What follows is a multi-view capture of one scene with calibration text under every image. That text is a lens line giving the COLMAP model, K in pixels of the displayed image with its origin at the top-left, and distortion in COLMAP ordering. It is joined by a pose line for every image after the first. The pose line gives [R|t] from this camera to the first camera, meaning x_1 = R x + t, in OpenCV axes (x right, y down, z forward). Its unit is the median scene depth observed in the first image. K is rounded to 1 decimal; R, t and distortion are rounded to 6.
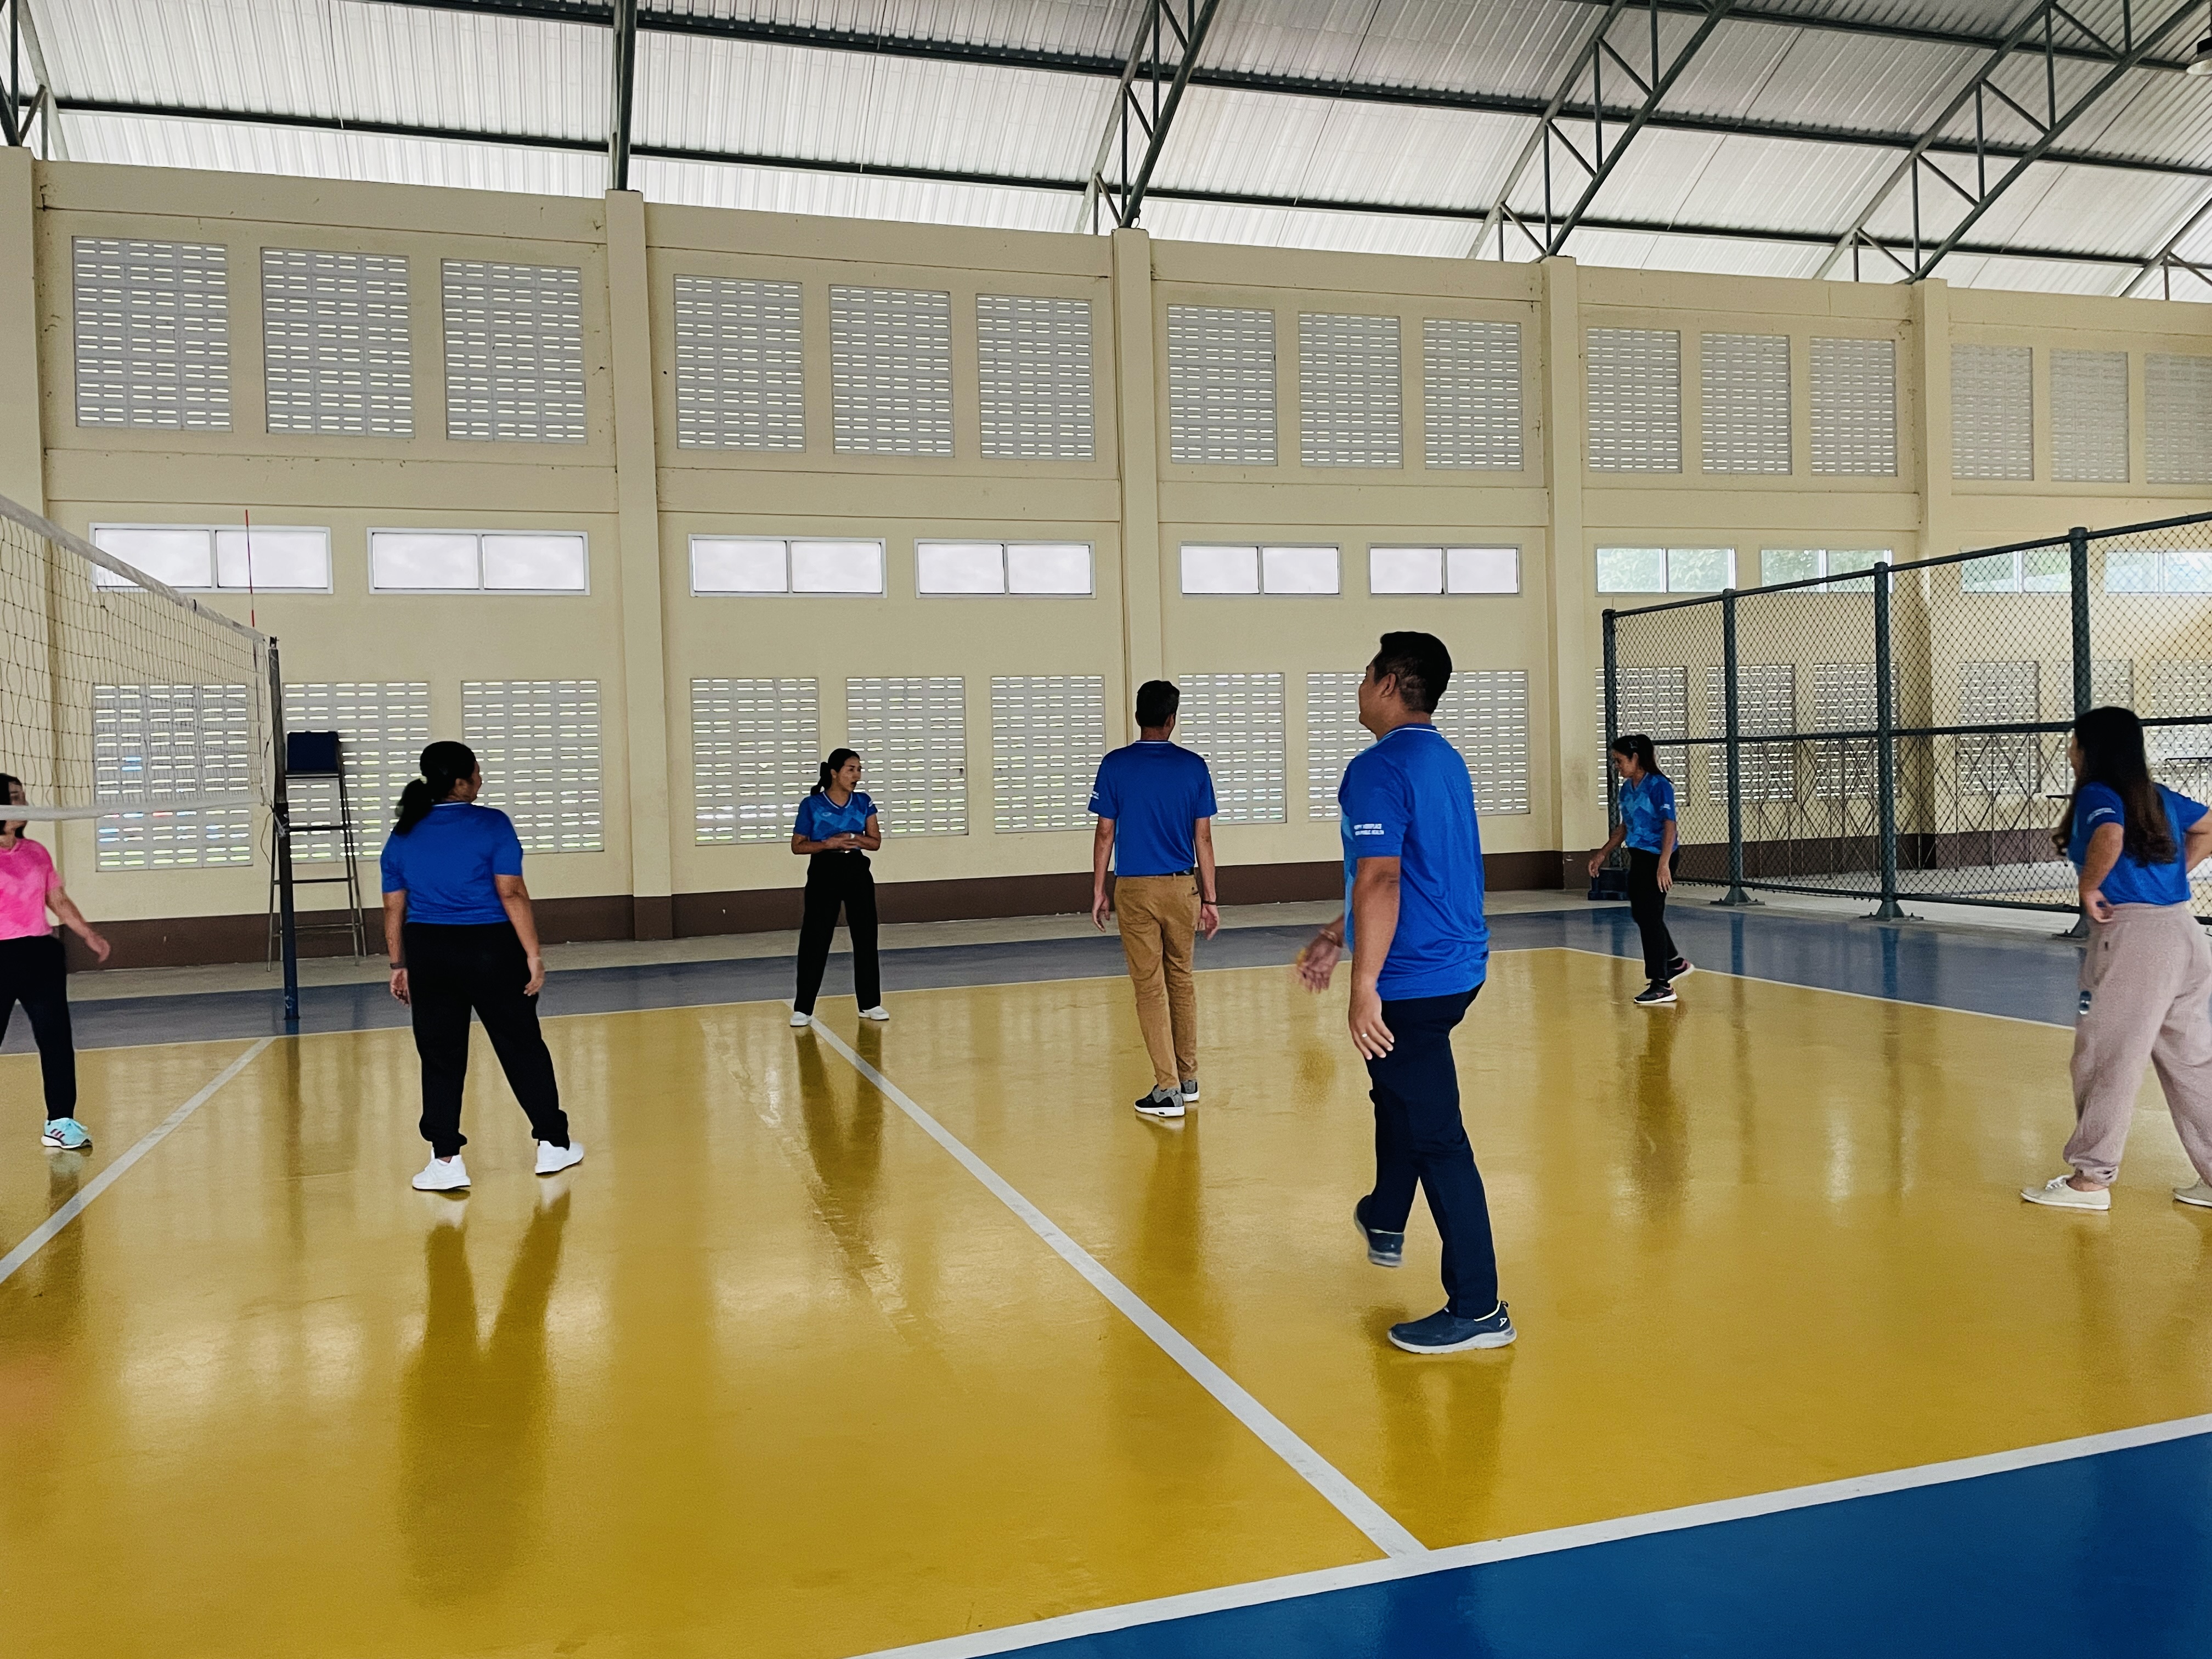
lens RADIAL K [[1787.7, 0, 1106.0], [0, 1787.7, 829.5], [0, 0, 1]] dist [0.102334, -0.134818]
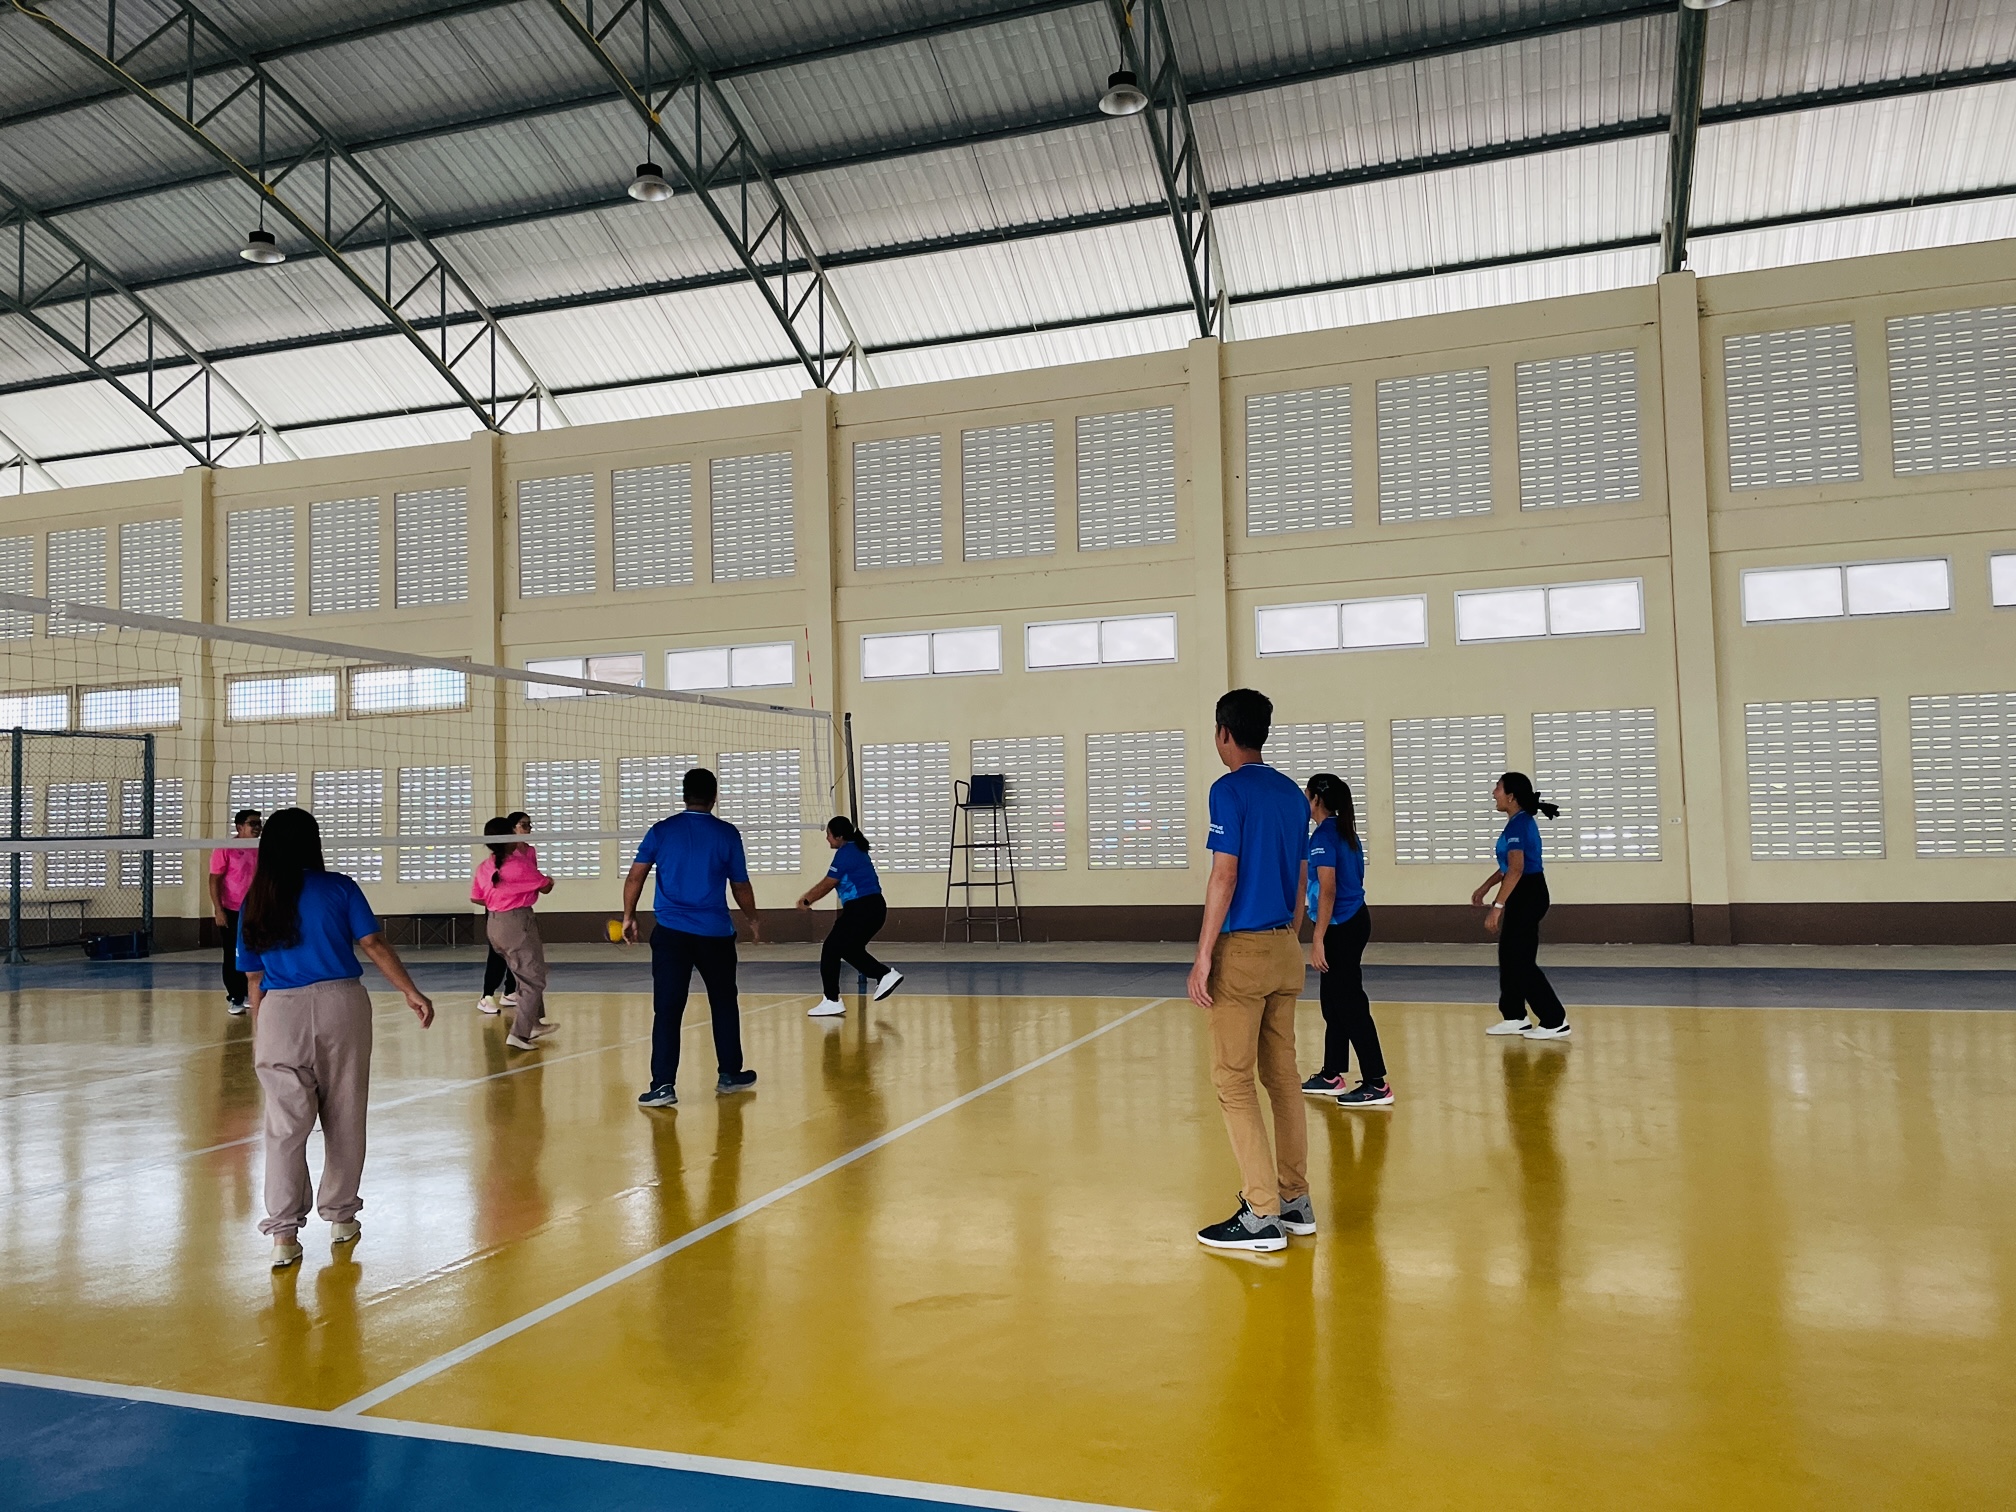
lens RADIAL K [[1543.1, 0, 1008.0], [0, 1543.1, 756.0], [0, 0, 1]] dist [0.090855, -0.111891]
pose [[0.791420, -0.017766, -0.611014, 0.269776], [-0.015740, 0.998654, -0.049424, -0.010521], [0.611070, 0.048732, 0.790075, 0.087685]]
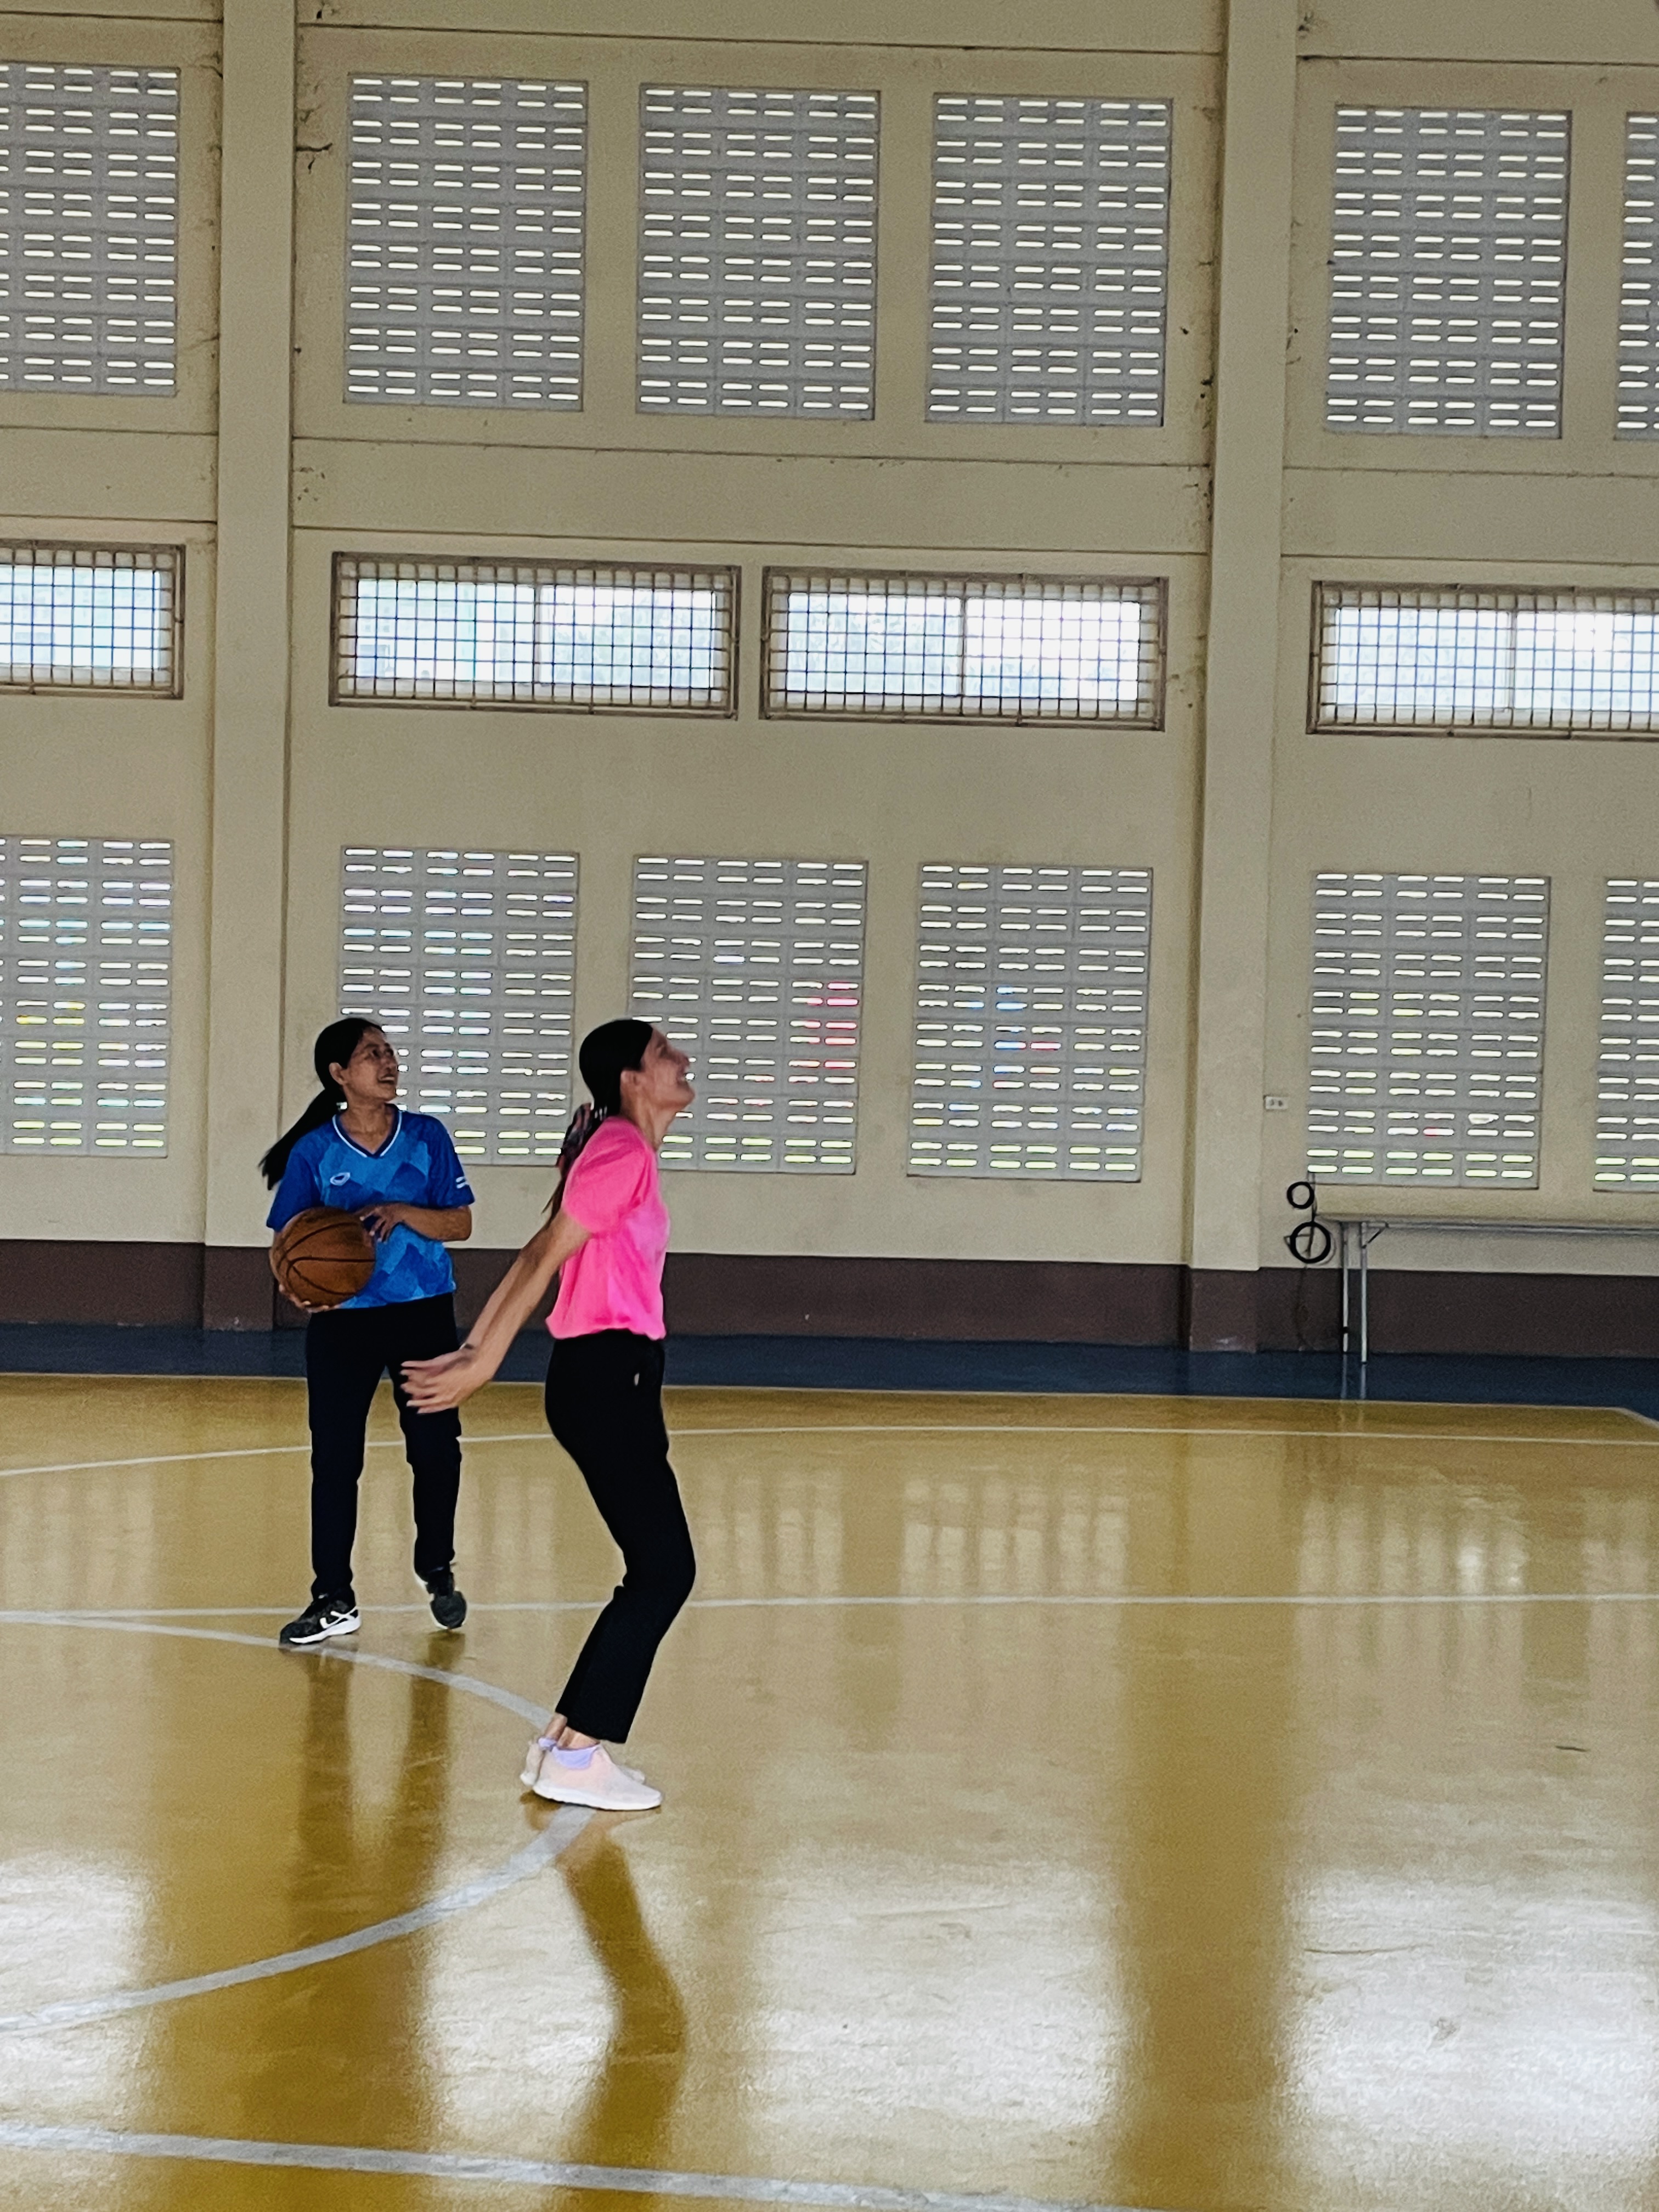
lens RADIAL K [[3586.8, 0, 829.5], [0, 3586.8, 1106.0], [0, 0, 1]] dist [0.046113, 0.119573]
pose [[0.975572, 0.041619, -0.215703, 0.065337], [-0.045815, 0.998845, -0.014491, -0.002087], [0.214851, 0.024020, 0.976351, 0.018671]]
